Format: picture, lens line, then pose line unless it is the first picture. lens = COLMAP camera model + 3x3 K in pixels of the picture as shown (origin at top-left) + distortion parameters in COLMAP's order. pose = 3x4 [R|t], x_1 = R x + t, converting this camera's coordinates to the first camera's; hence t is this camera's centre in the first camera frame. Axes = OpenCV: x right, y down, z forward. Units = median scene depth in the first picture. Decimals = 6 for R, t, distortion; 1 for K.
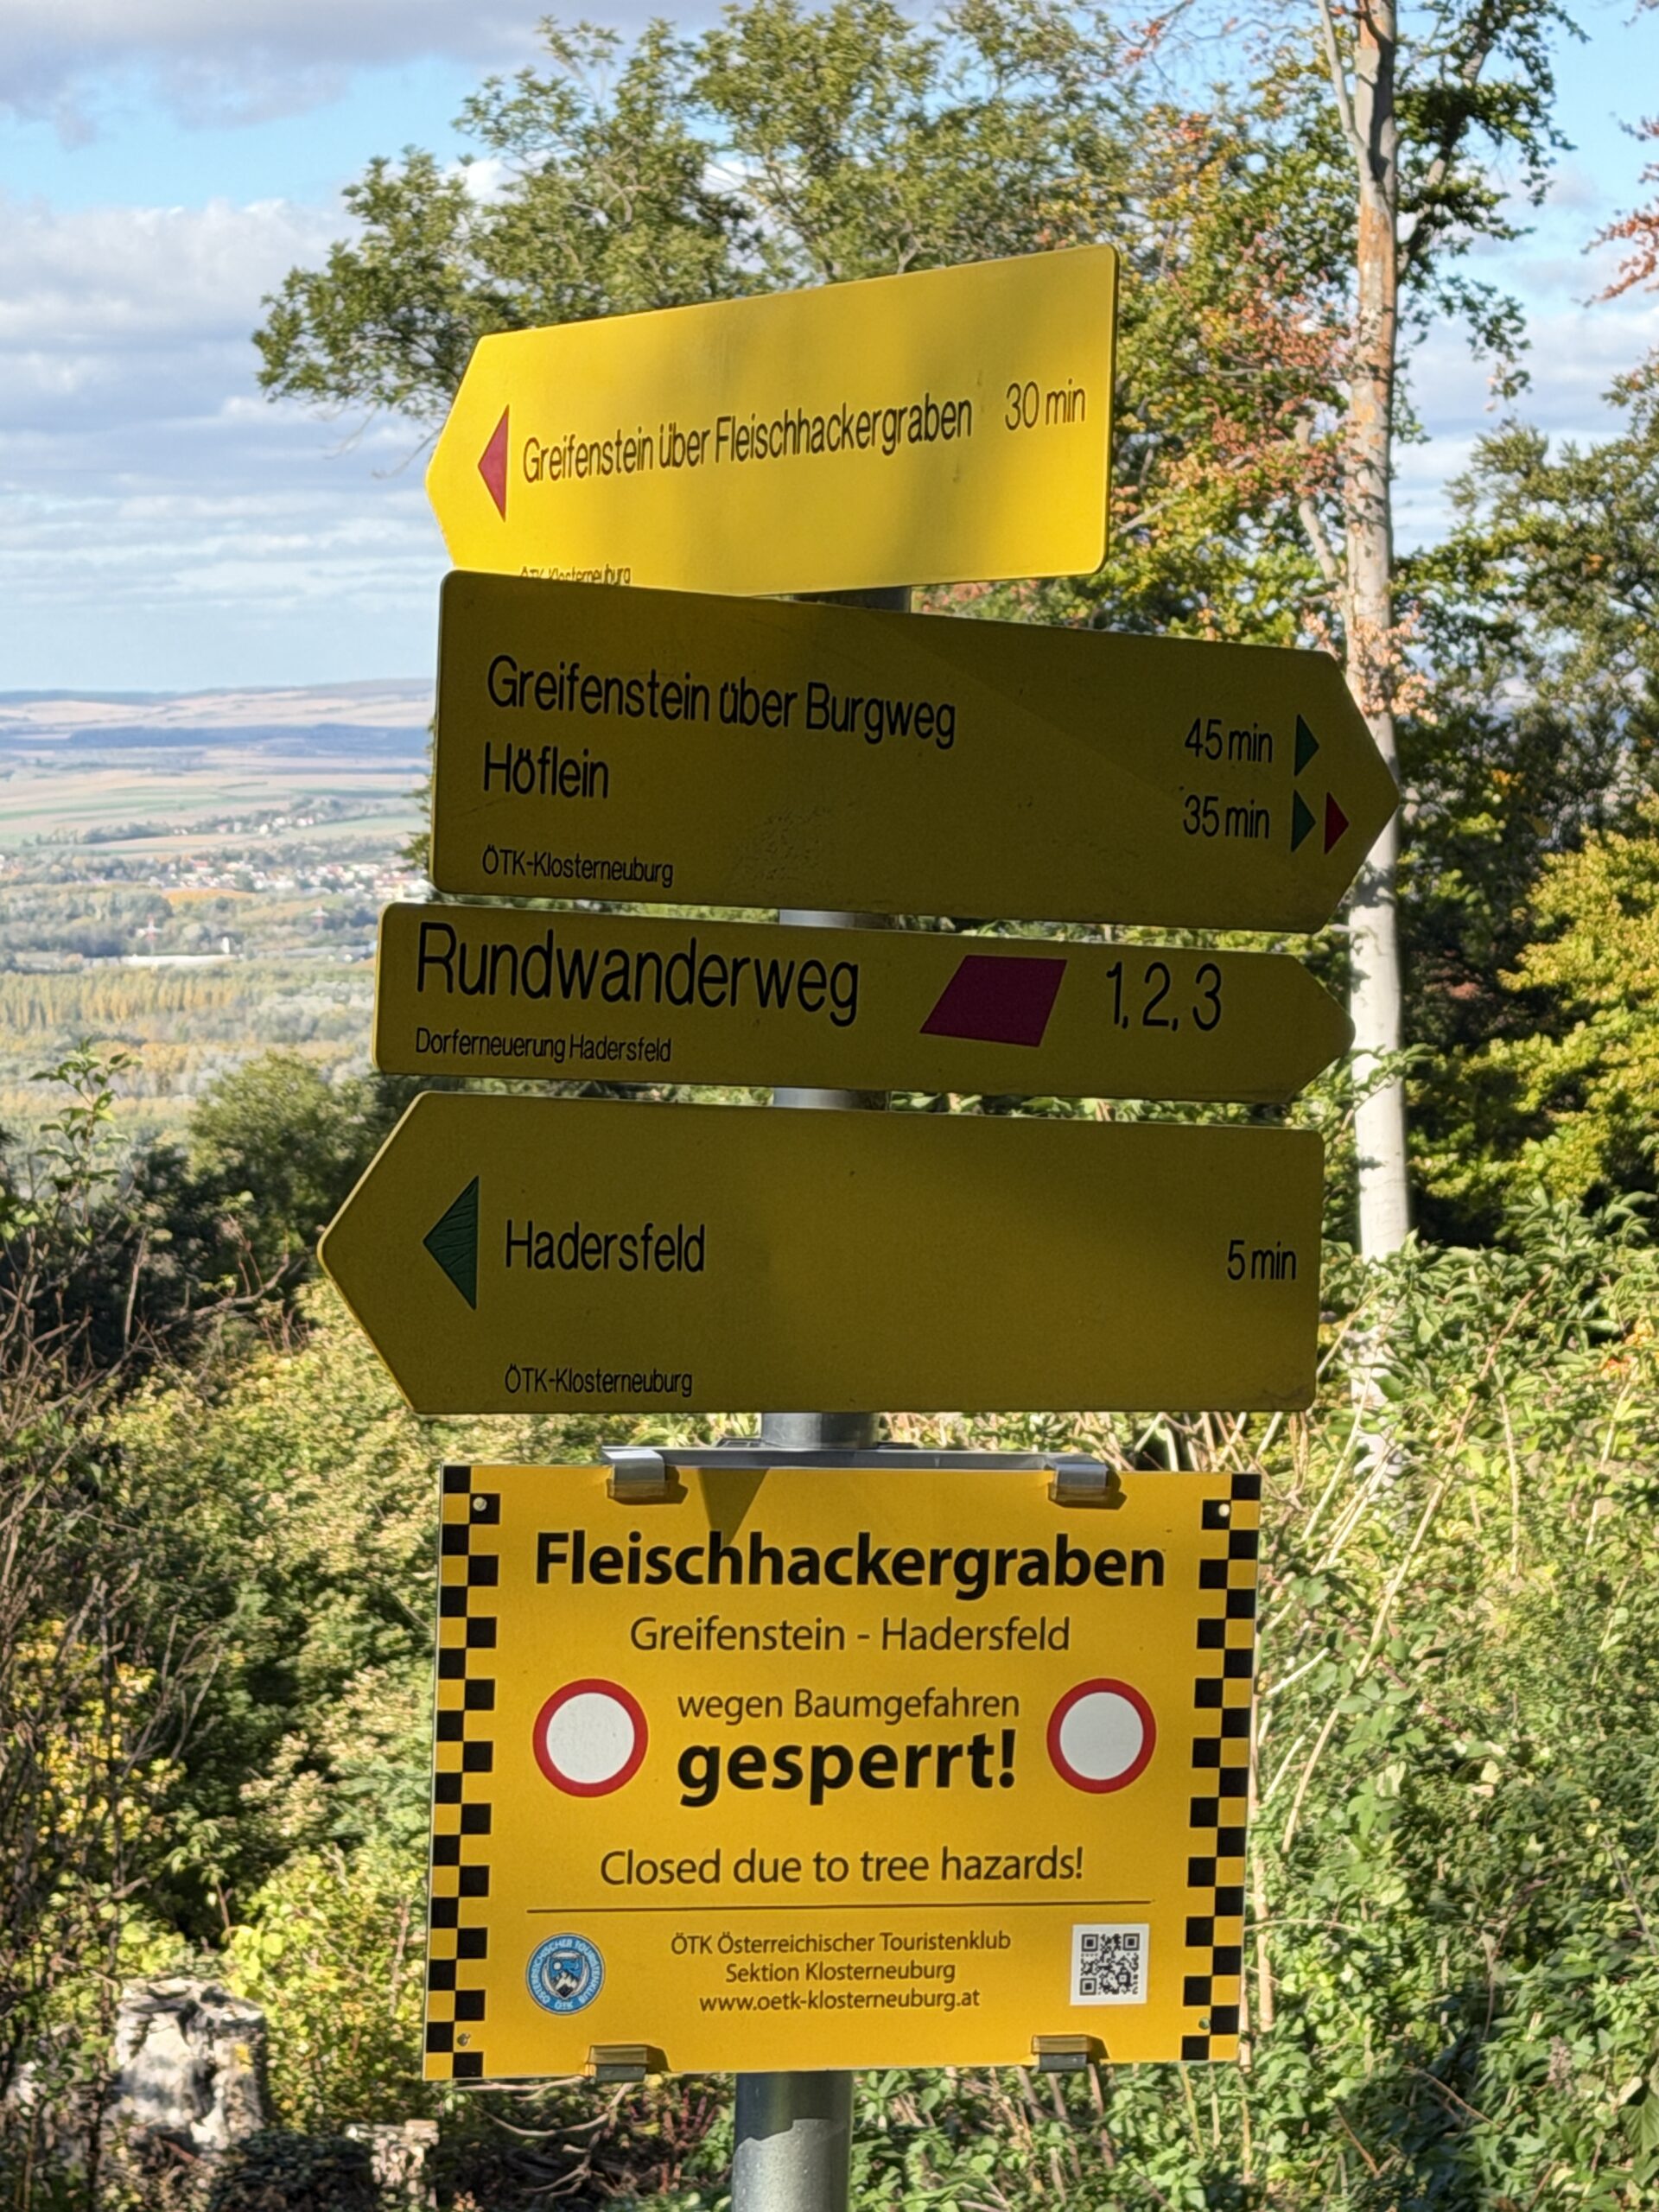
lens RADIAL K [[5471.6, 0, 829.5], [0, 5471.6, 1106.0], [0, 0, 1]] dist [0.103291, 0.514194]
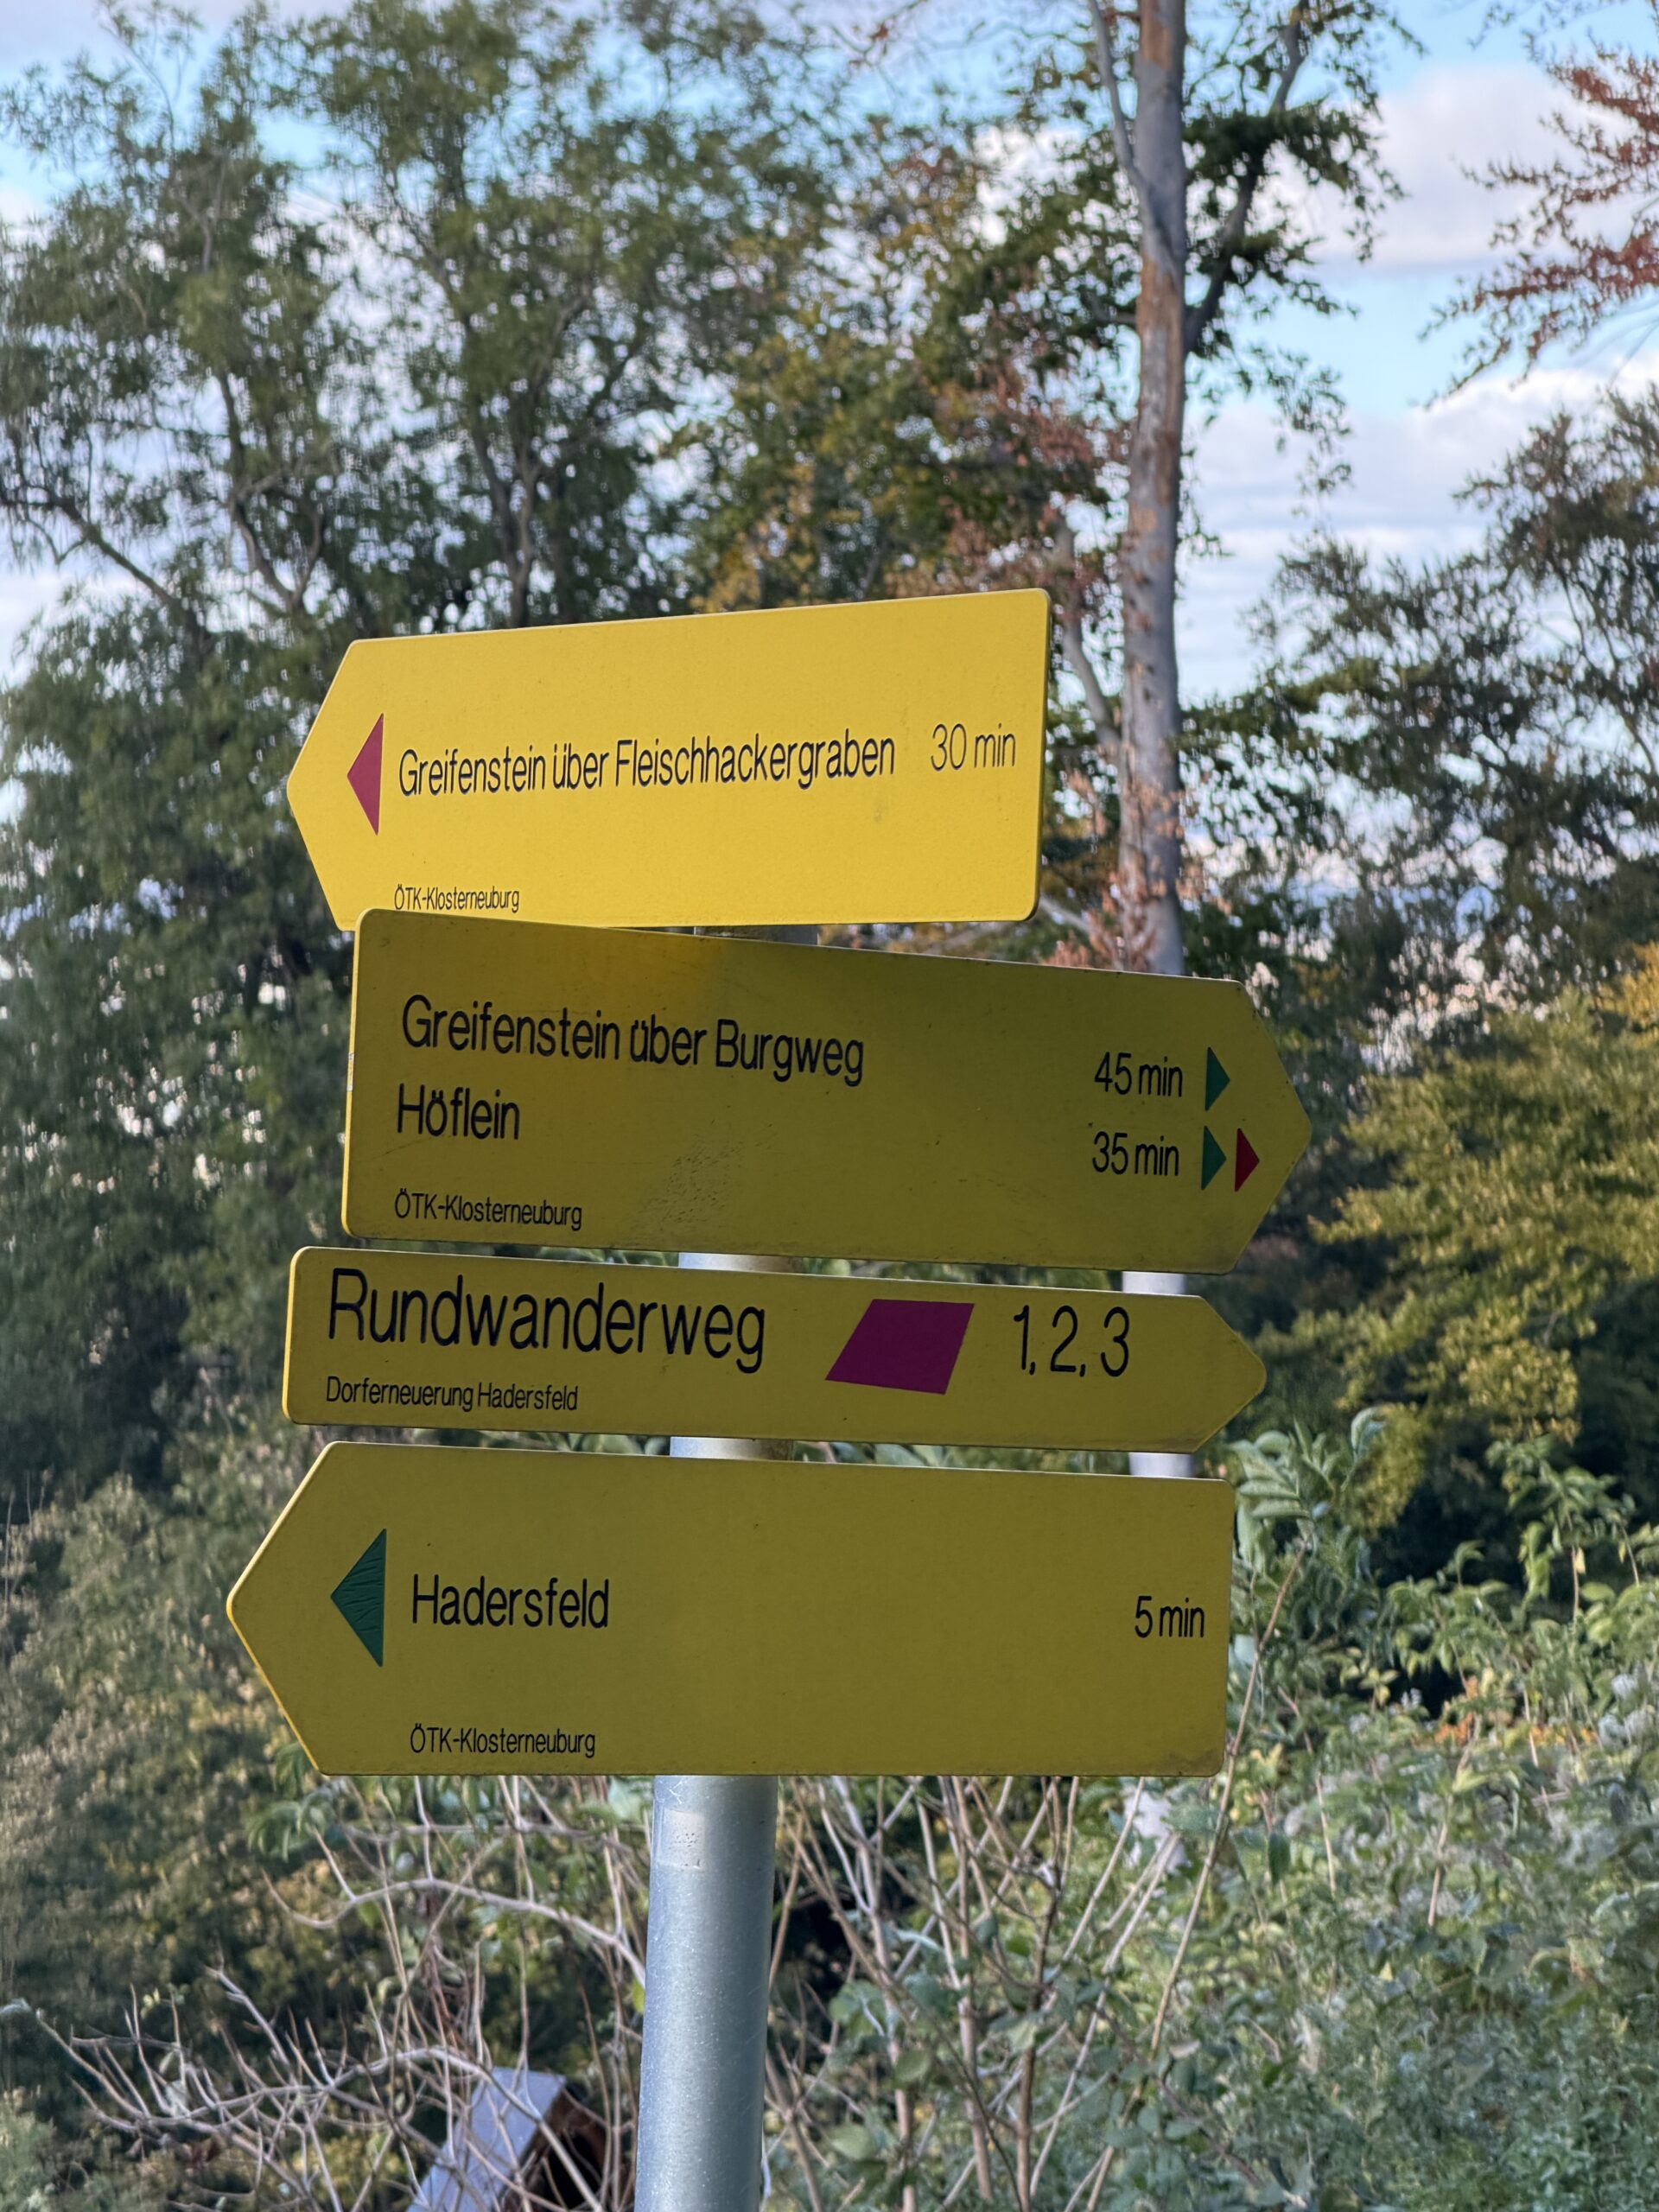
lens RADIAL K [[7584.3, 0, 829.5], [0, 7584.3, 1106.0], [0, 0, 1]] dist [0.326664, 3.294517]
pose [[0.997786, 0.010610, 0.065661, -0.071716], [-0.008462, 0.999423, -0.032906, -0.017719], [-0.065972, 0.032278, 0.997299, -0.339423]]
